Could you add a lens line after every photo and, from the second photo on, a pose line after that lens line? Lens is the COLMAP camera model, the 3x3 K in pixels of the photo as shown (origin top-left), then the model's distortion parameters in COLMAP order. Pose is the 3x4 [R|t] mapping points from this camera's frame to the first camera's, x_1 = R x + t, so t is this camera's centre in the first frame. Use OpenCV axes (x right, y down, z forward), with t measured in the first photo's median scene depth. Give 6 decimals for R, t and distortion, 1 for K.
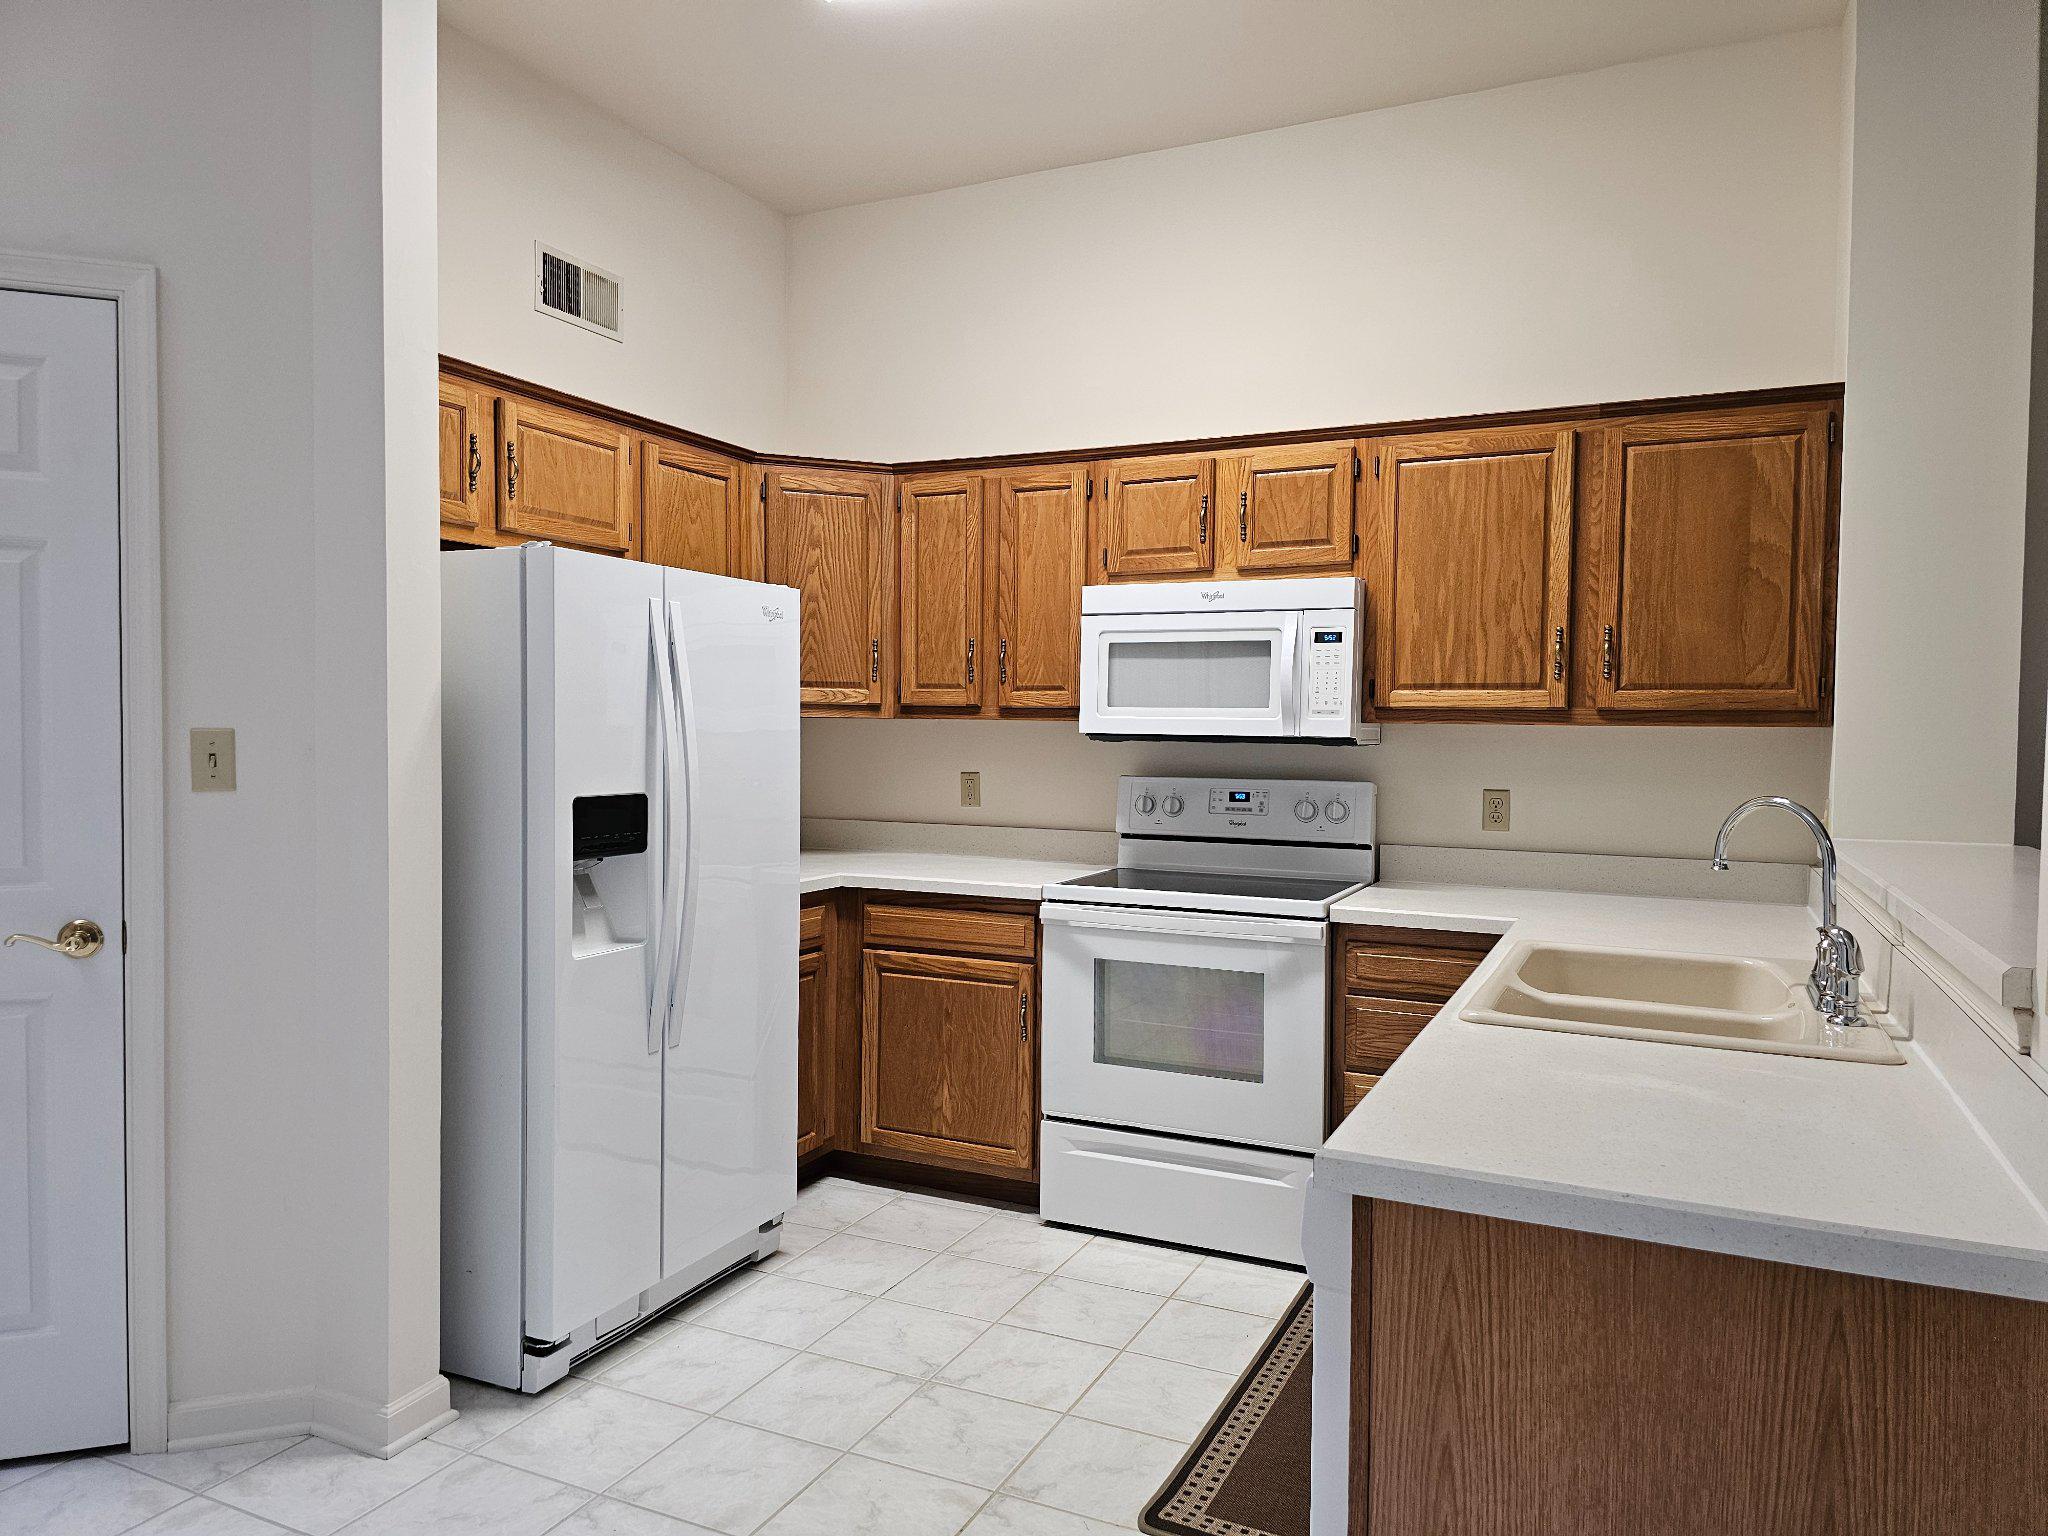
lens RADIAL K [[1370.8, 0, 1024.0], [0, 1370.8, 768.0], [0, 0, 1]] dist [0.092121, -0.109534]
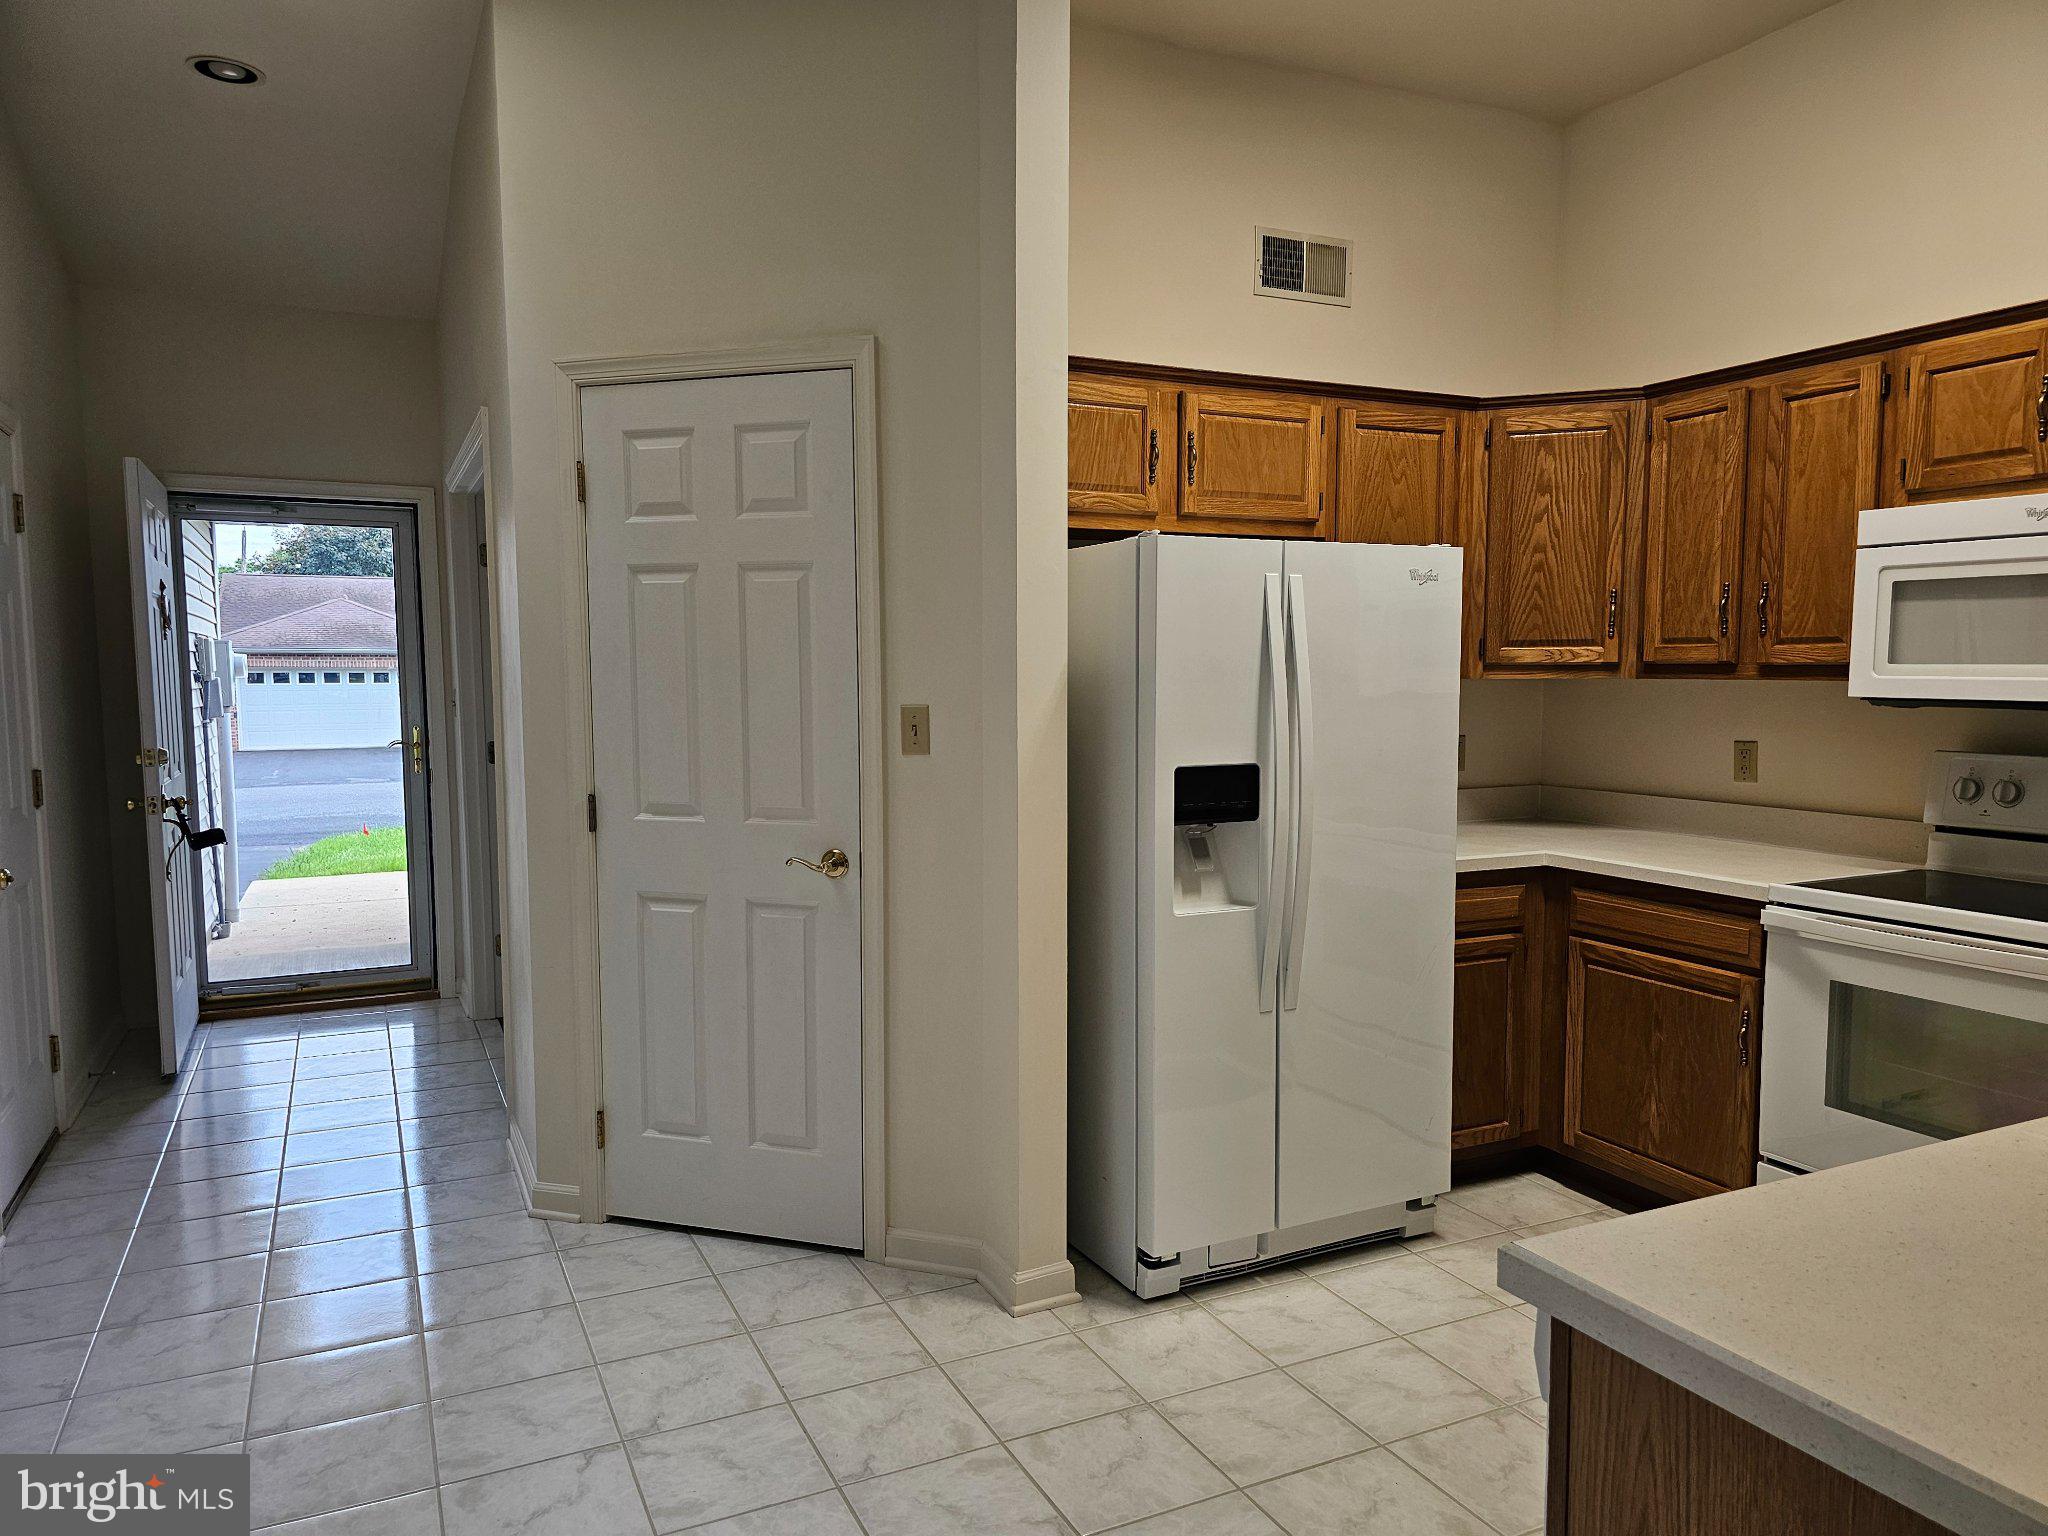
lens RADIAL K [[1374.0, 0, 1022.7], [0, 1374.0, 783.1], [0, 0, 1]] dist [0.071944, -0.083081]
pose [[0.778082, 0.037208, -0.627060, 0.180548], [-0.006217, 0.998651, 0.051543, -0.014600], [0.628132, -0.036206, 0.777264, 0.065566]]
